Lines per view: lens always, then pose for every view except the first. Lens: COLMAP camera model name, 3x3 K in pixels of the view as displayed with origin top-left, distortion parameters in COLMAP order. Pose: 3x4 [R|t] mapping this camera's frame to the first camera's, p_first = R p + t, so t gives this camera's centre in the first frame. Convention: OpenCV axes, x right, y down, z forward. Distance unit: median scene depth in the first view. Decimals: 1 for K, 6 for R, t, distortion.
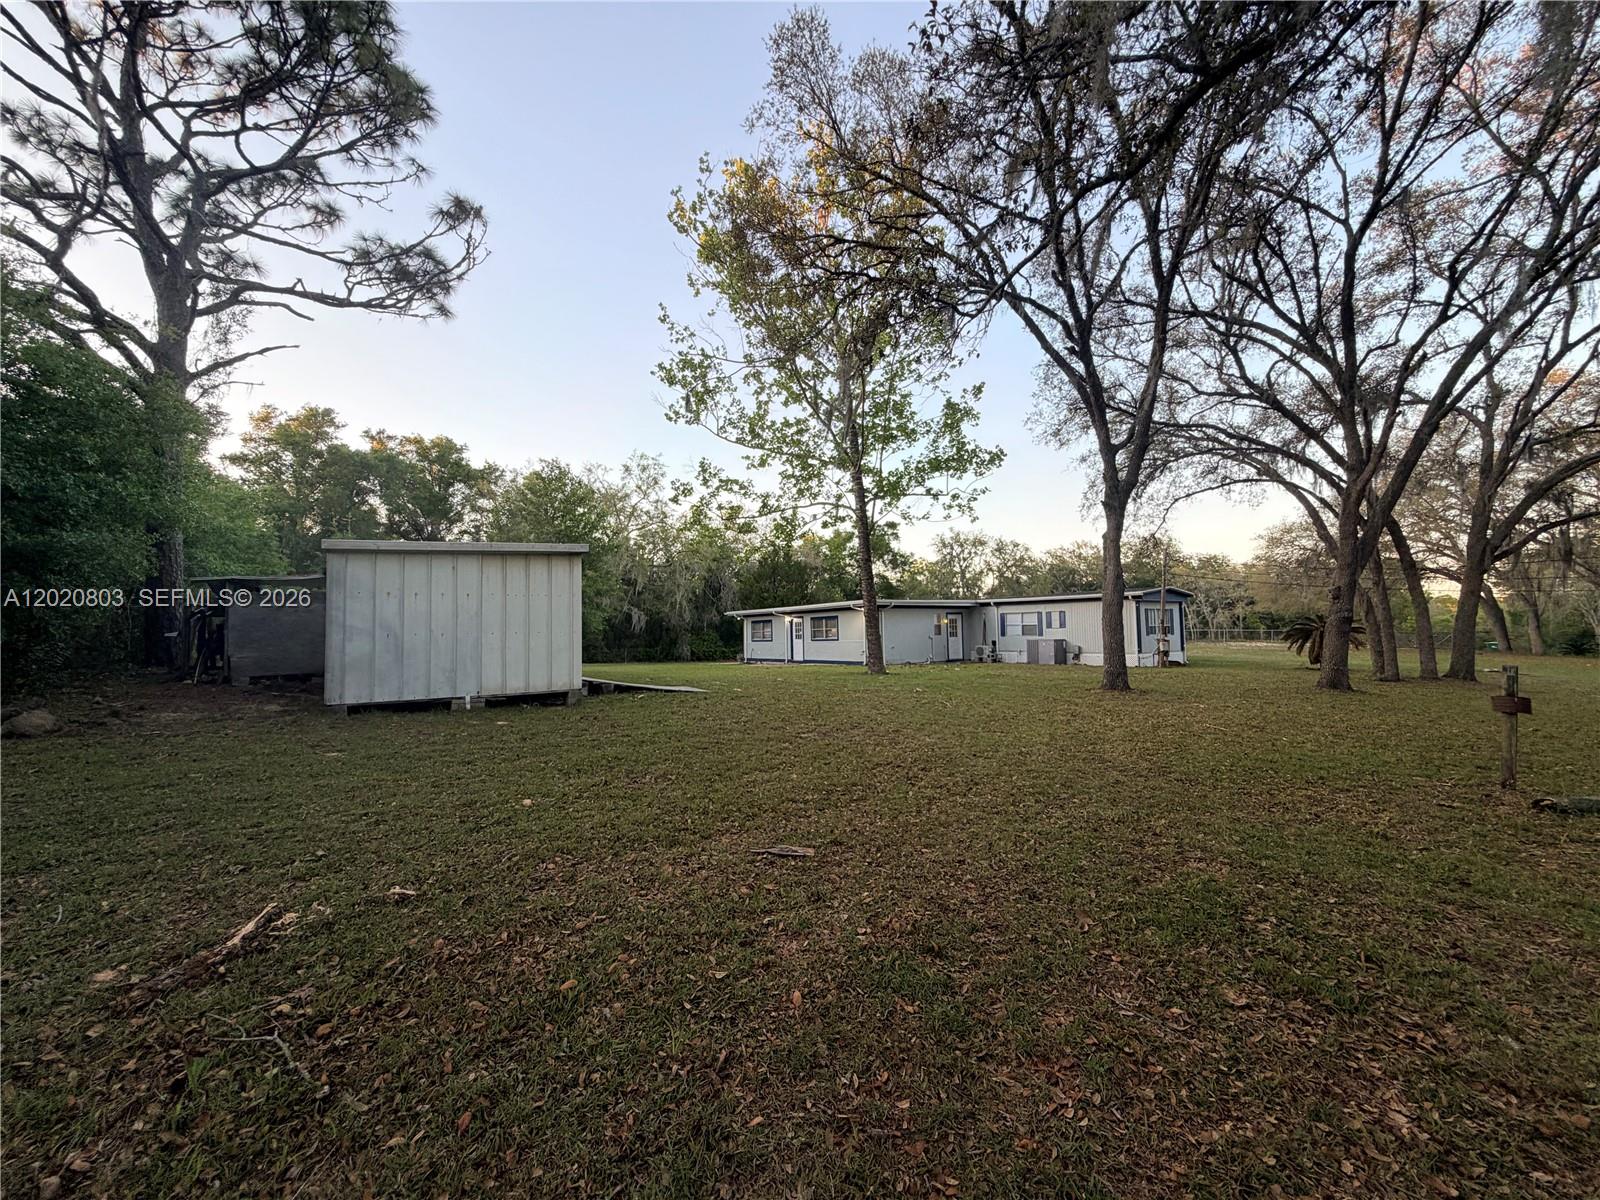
lens RADIAL K [[638.7, 0, 800.4], [0, 638.7, 604.5], [0, 0, 1]] dist [-0.002164, -0.000069]
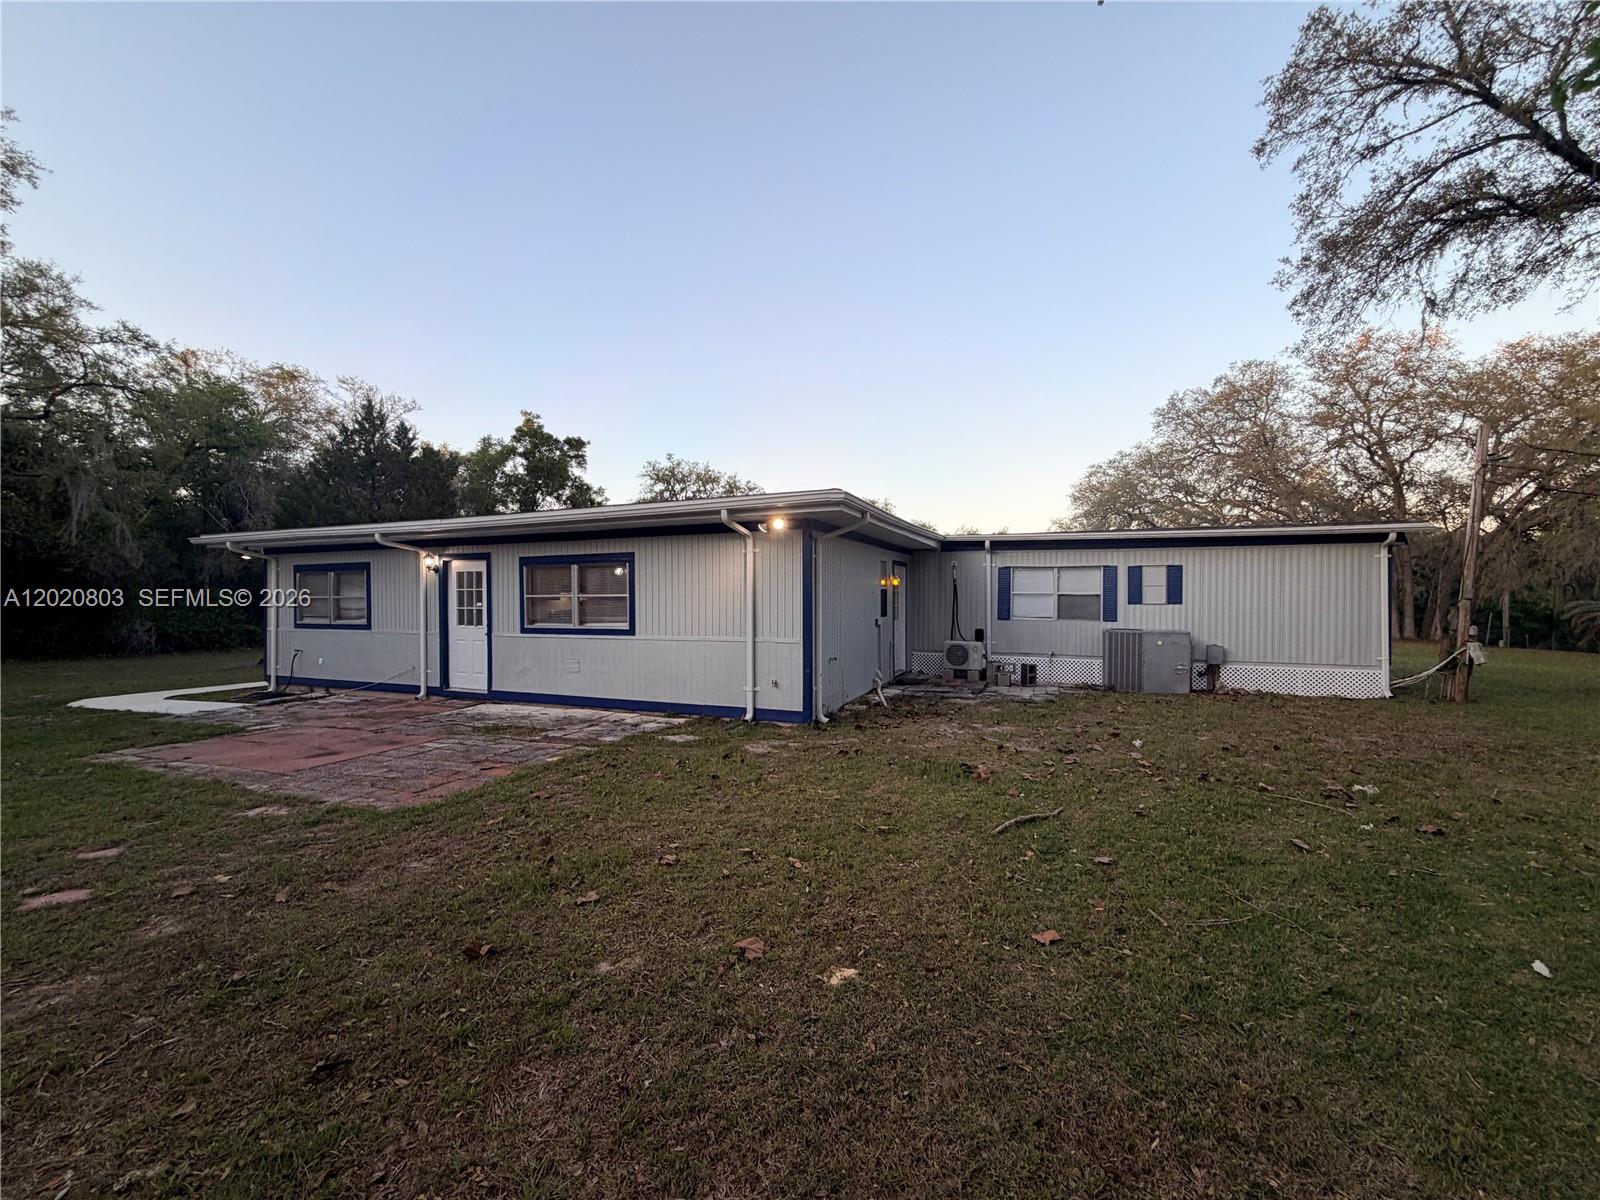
lens RADIAL K [[638.7, 0, 800.4], [0, 638.7, 604.5], [0, 0, 1]] dist [-0.002164, -0.000069]
pose [[0.848076, 0.010796, 0.529765, -0.032970], [-0.039015, 0.998351, 0.042111, 0.024322], [-0.528437, -0.056382, 0.847098, 0.648745]]
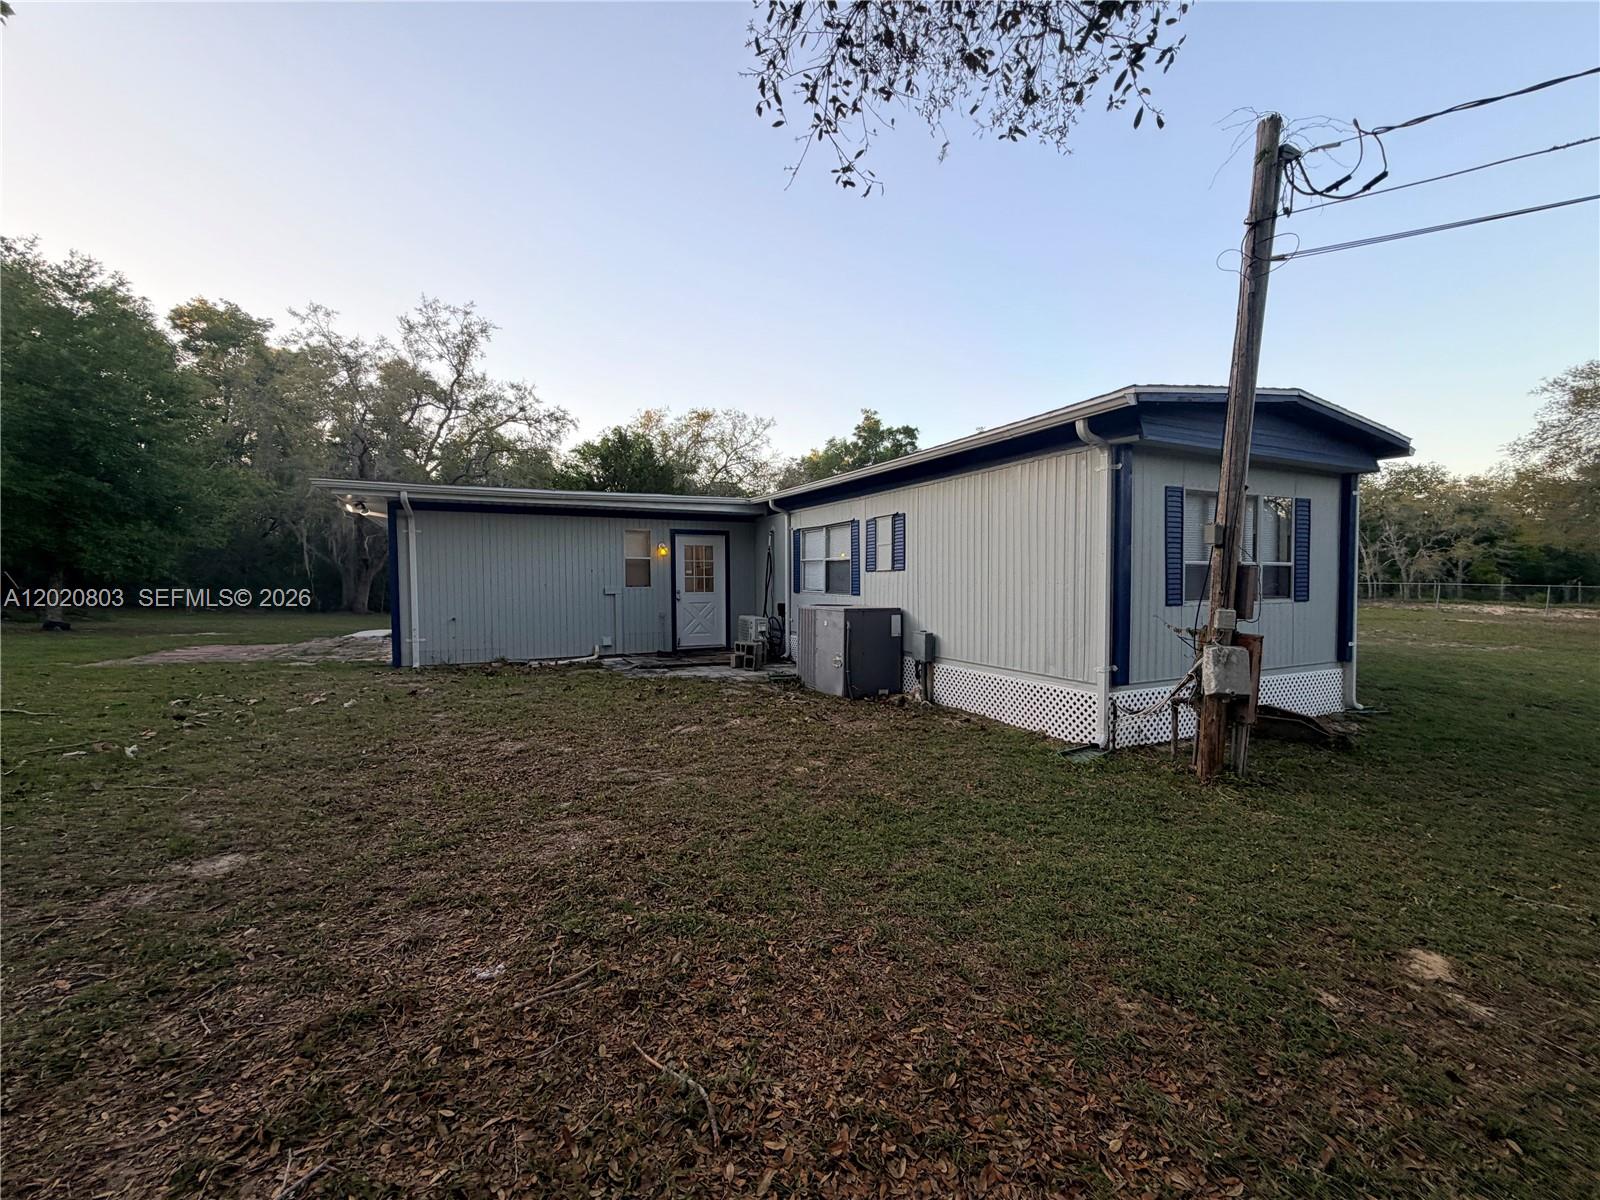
lens RADIAL K [[638.7, 0, 800.4], [0, 638.7, 604.5], [0, 0, 1]] dist [-0.002164, -0.000069]
pose [[0.984583, 0.019652, -0.173808, 0.355037], [-0.005044, 0.996445, 0.084089, 0.023476], [0.174843, -0.081916, 0.981183, 0.589864]]
